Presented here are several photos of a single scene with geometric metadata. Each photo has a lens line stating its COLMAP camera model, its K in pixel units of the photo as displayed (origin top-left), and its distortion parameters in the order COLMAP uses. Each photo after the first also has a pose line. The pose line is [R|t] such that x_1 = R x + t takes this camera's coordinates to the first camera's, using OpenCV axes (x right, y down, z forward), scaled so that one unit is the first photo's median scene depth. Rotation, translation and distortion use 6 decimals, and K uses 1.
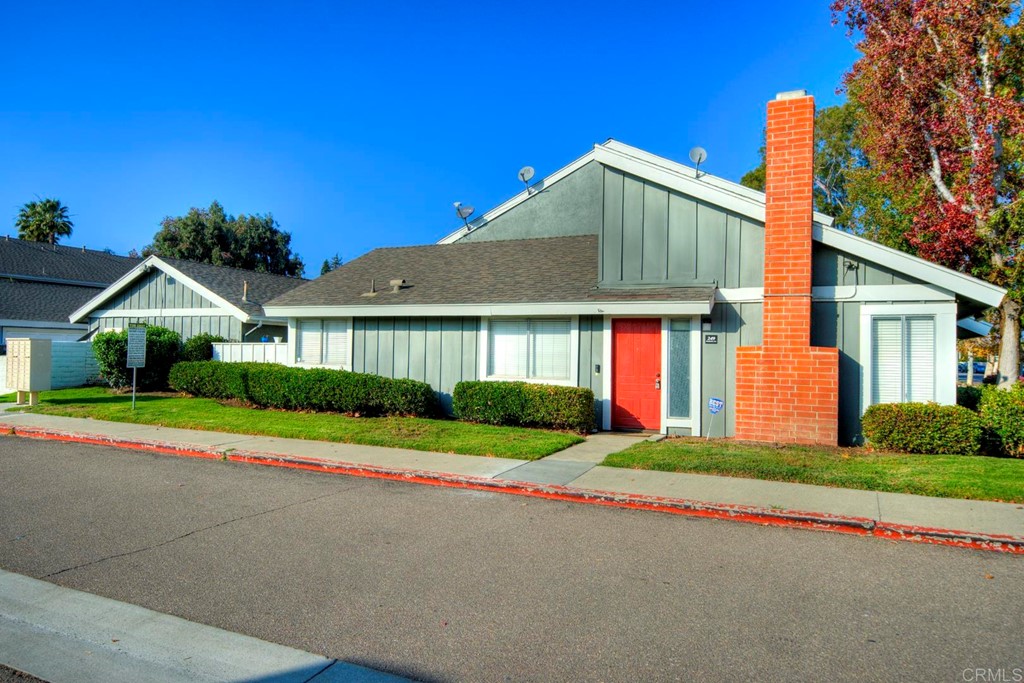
lens RADIAL K [[704.2, 0, 513.3], [0, 704.2, 339.0], [0, 0, 1]] dist [0.005520, -0.000110]
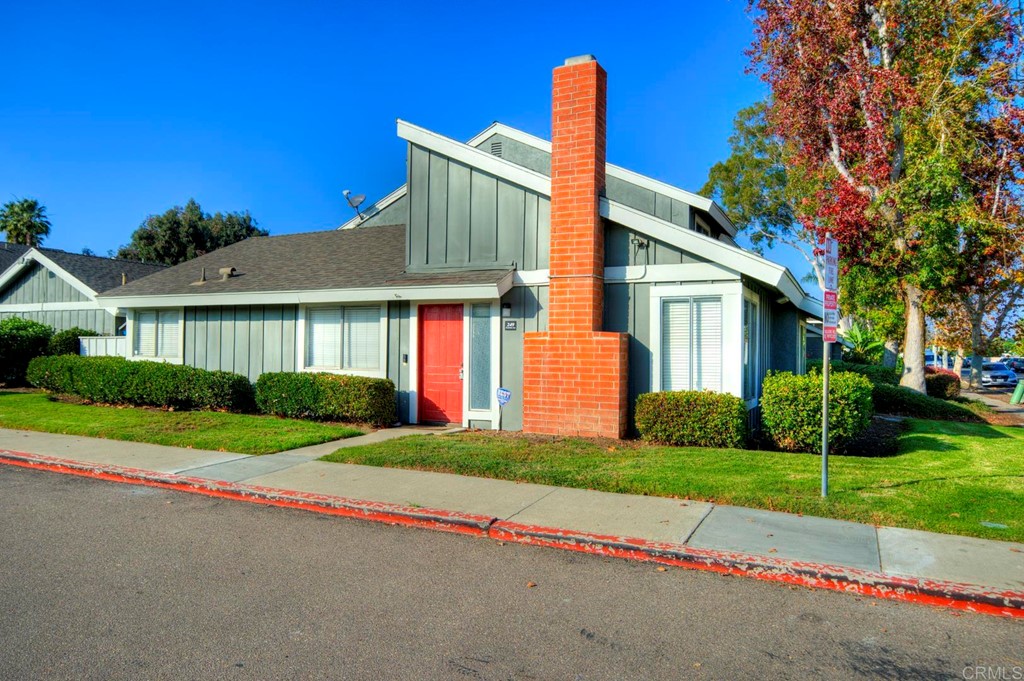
lens RADIAL K [[704.2, 0, 516.6], [0, 704.2, 341.8], [0, 0, 1]] dist [0.005520, -0.000110]
pose [[0.999738, -0.006321, -0.022017, 0.305170], [0.006450, 0.999962, 0.005828, 0.016212], [0.021979, -0.005969, 0.999741, 0.065399]]
